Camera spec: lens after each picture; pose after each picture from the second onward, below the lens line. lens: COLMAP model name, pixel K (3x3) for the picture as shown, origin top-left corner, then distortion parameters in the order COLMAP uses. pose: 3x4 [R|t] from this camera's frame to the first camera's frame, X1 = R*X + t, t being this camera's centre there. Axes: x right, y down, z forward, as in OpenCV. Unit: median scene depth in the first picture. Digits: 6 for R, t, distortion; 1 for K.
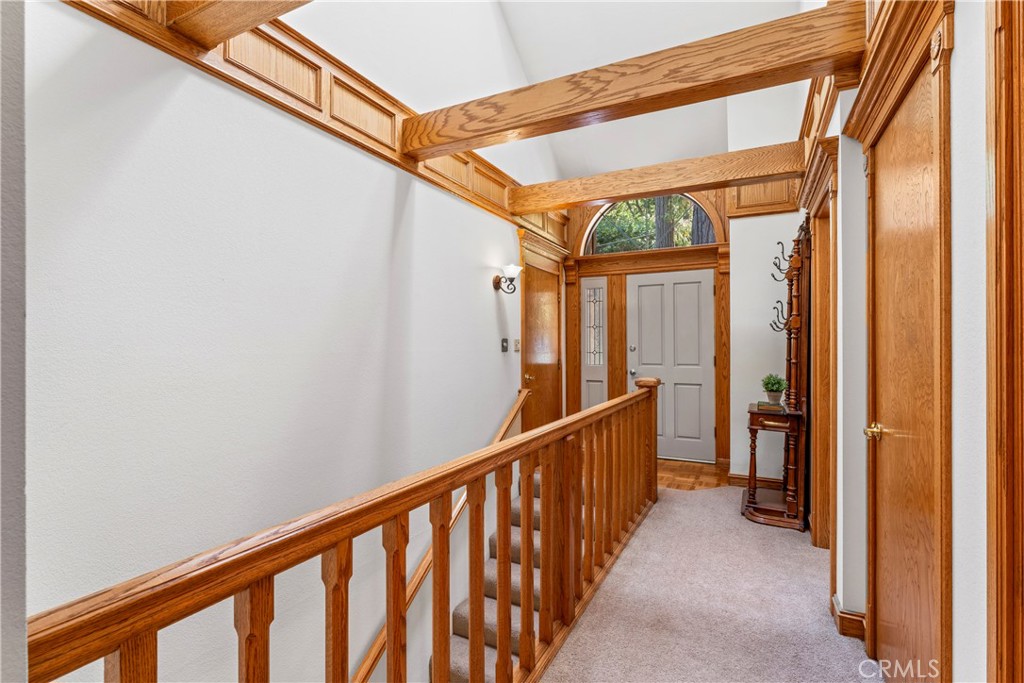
lens RADIAL K [[470.0, 0, 512.8], [0, 470.0, 343.7], [0, 0, 1]] dist [-0.003360, -0.000395]
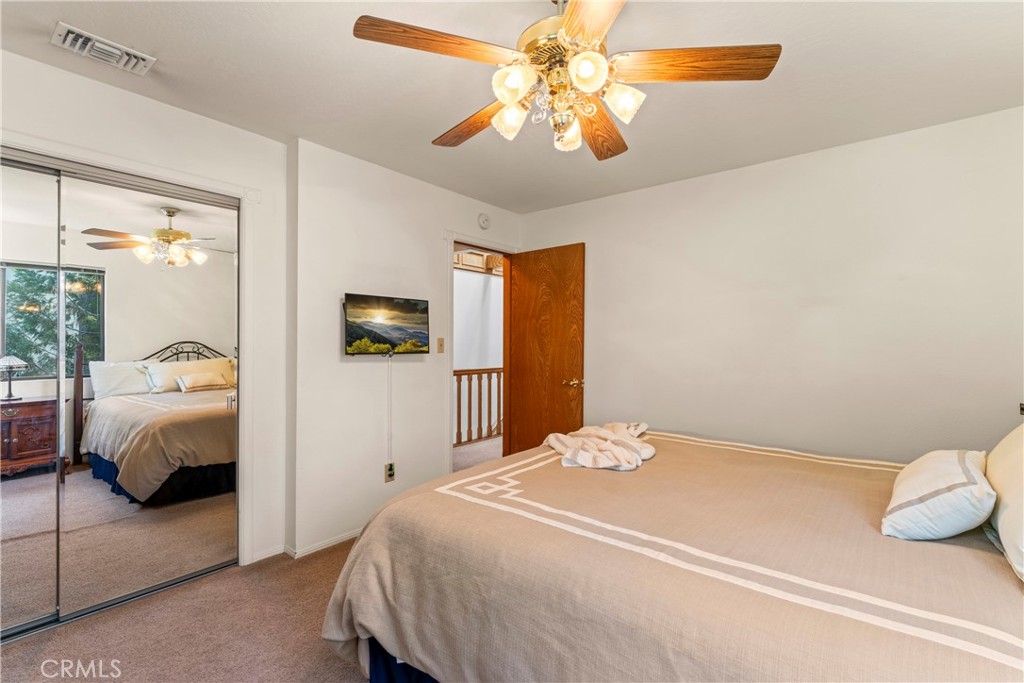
lens RADIAL K [[470.0, 0, 511.3], [0, 470.0, 341.0], [0, 0, 1]] dist [-0.003360, -0.000395]
pose [[0.977808, 0.003963, -0.209466, 0.458164], [-0.003393, 0.999989, 0.003081, -0.010253], [0.209476, -0.002302, 0.977811, -1.558103]]
